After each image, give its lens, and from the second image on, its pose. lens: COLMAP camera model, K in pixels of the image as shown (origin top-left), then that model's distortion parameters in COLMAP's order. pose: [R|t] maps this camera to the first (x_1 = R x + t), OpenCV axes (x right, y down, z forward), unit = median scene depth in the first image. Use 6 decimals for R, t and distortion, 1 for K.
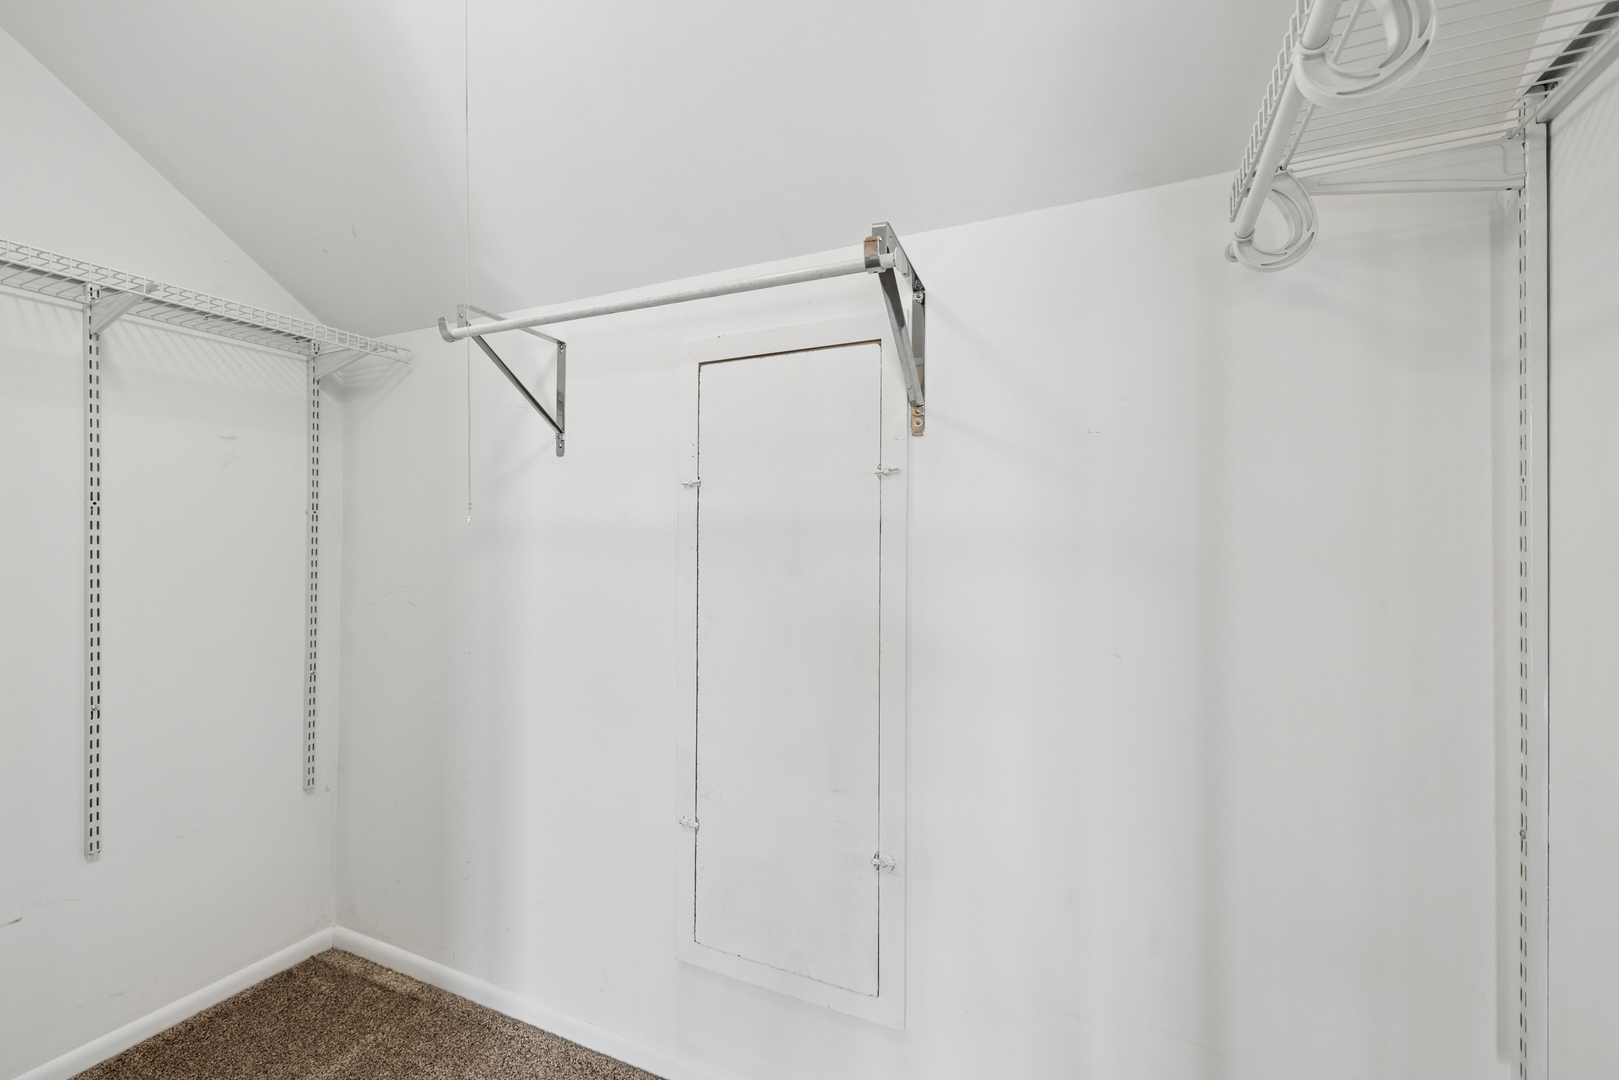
lens RADIAL K [[678.8, 0, 809.5], [0, 678.8, 540.0], [0, 0, 1]] dist [0.000039, -0.000001]
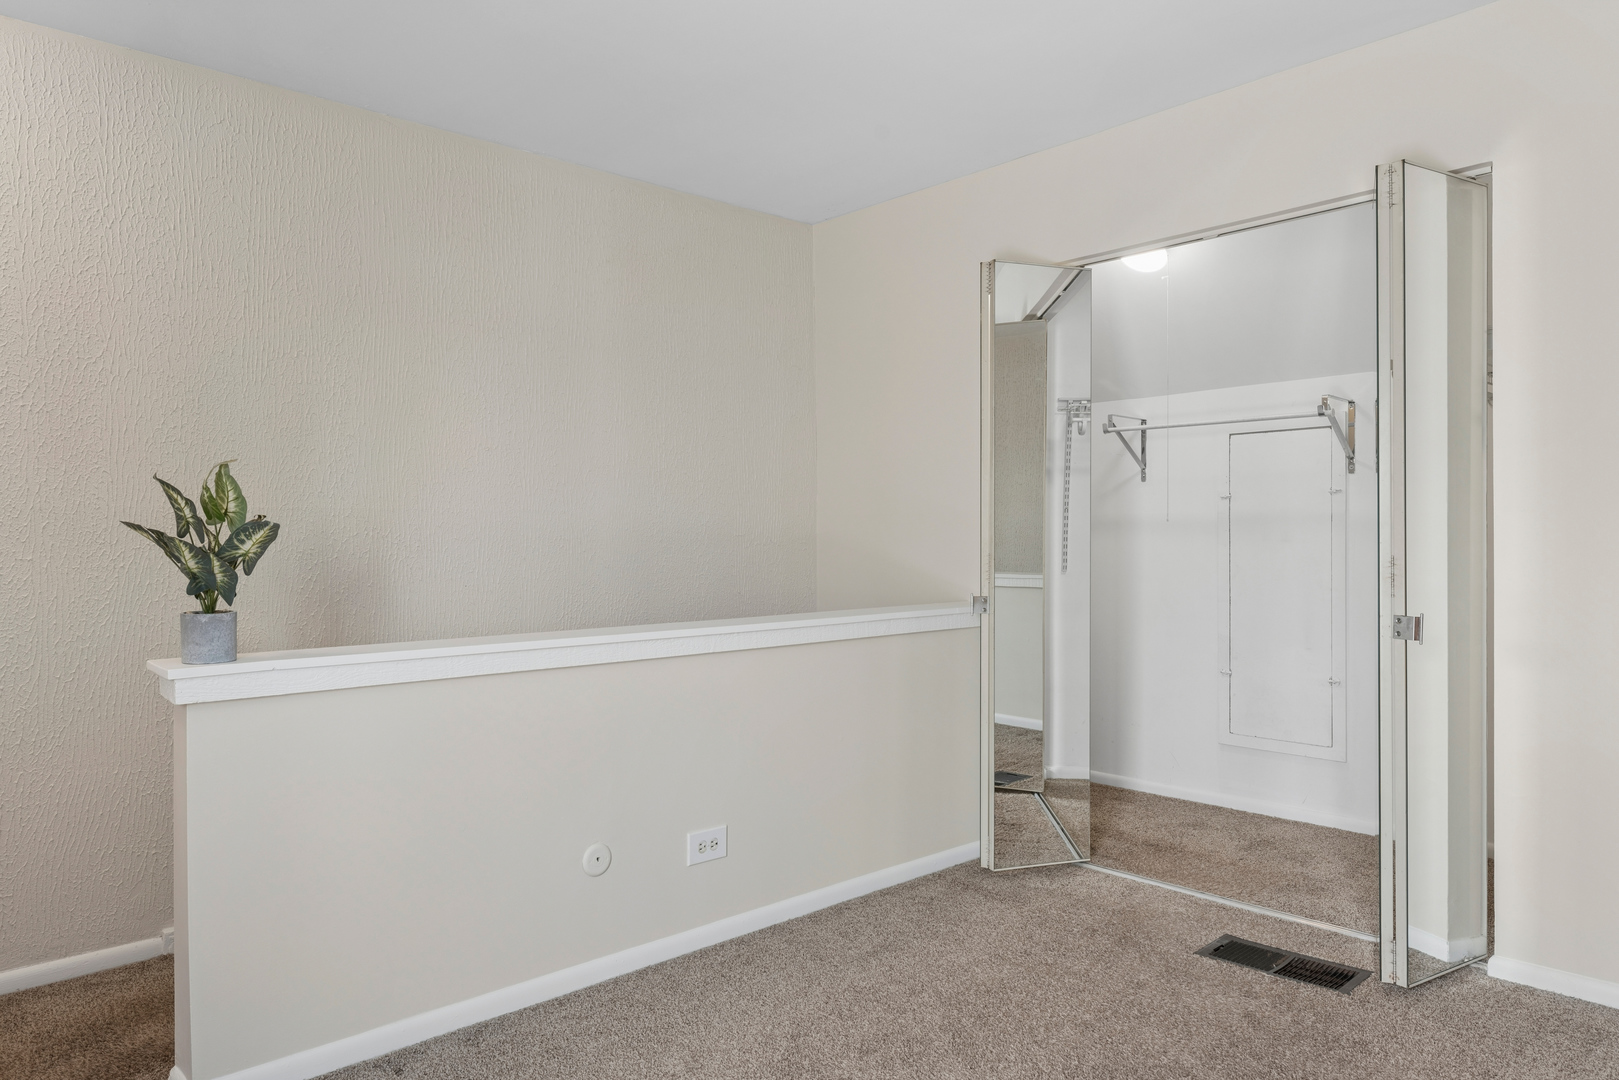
lens RADIAL K [[1056.0, 0, 817.6], [0, 1056.0, 548.2], [0, 0, 1]] dist [0.002769, 0.001457]
pose [[0.917560, -0.005830, -0.397554, -0.045680], [0.013037, 0.999796, 0.015427, 0.001766], [0.397383, -0.019338, 0.917449, -2.245288]]
